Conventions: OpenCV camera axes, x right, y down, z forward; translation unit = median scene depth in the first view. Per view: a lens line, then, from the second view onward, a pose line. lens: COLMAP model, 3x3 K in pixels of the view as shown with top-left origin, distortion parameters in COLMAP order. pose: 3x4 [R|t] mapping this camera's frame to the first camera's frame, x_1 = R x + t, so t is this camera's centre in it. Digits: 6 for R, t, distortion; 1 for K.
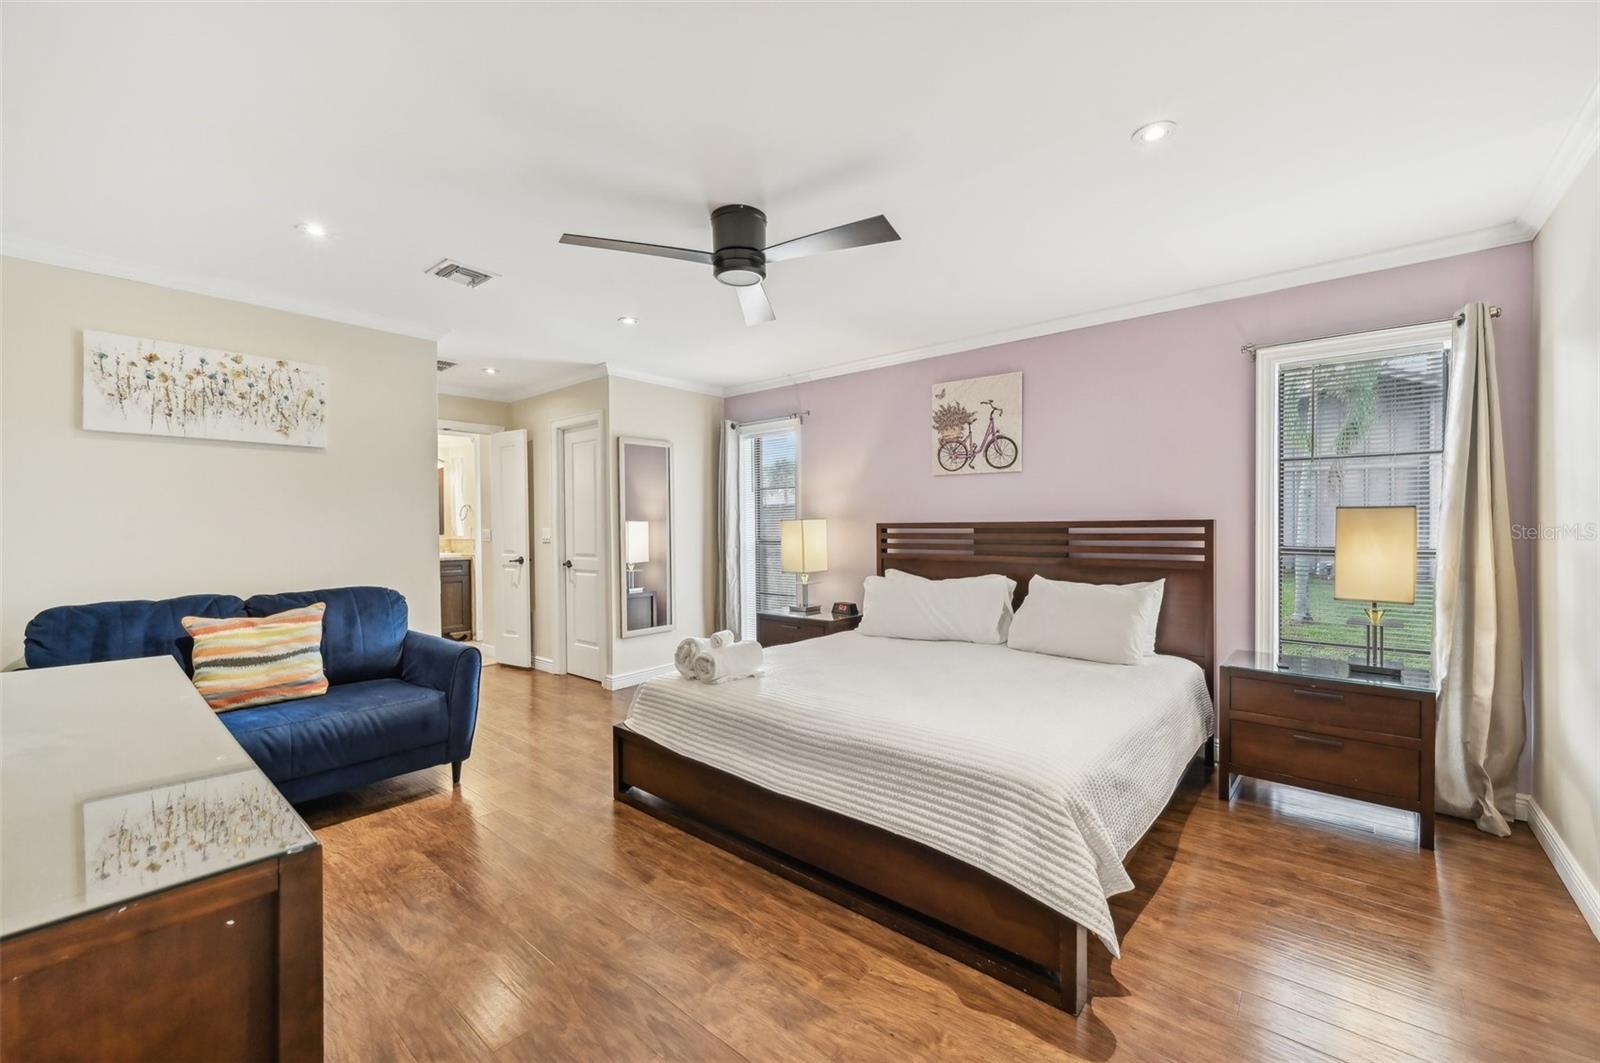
lens RADIAL K [[645.9, 0, 794.7], [0, 645.9, 531.3], [0, 0, 1]] dist [-0.004295, 0.001153]
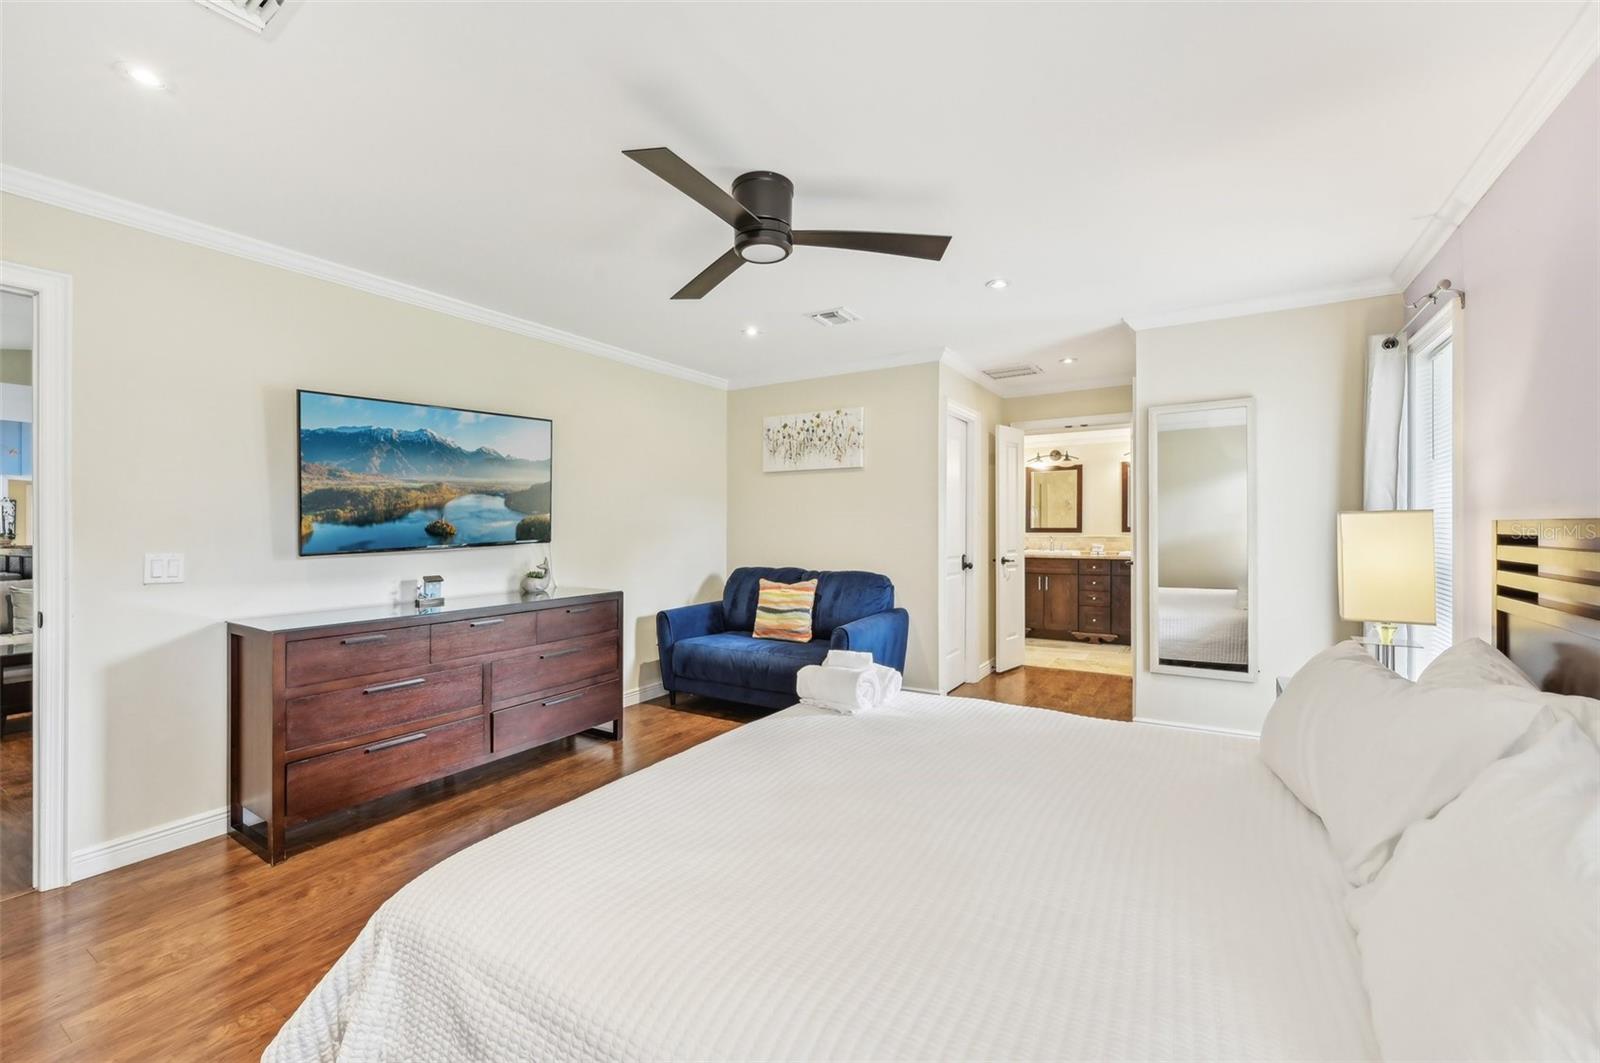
lens RADIAL K [[645.9, 0, 798.9], [0, 645.9, 523.5], [0, 0, 1]] dist [-0.004295, 0.001153]
pose [[0.130762, 0.005615, -0.991398, 0.670730], [-0.006865, 0.999965, 0.004758, -0.018316], [0.991390, 0.006184, 0.130796, 0.777109]]
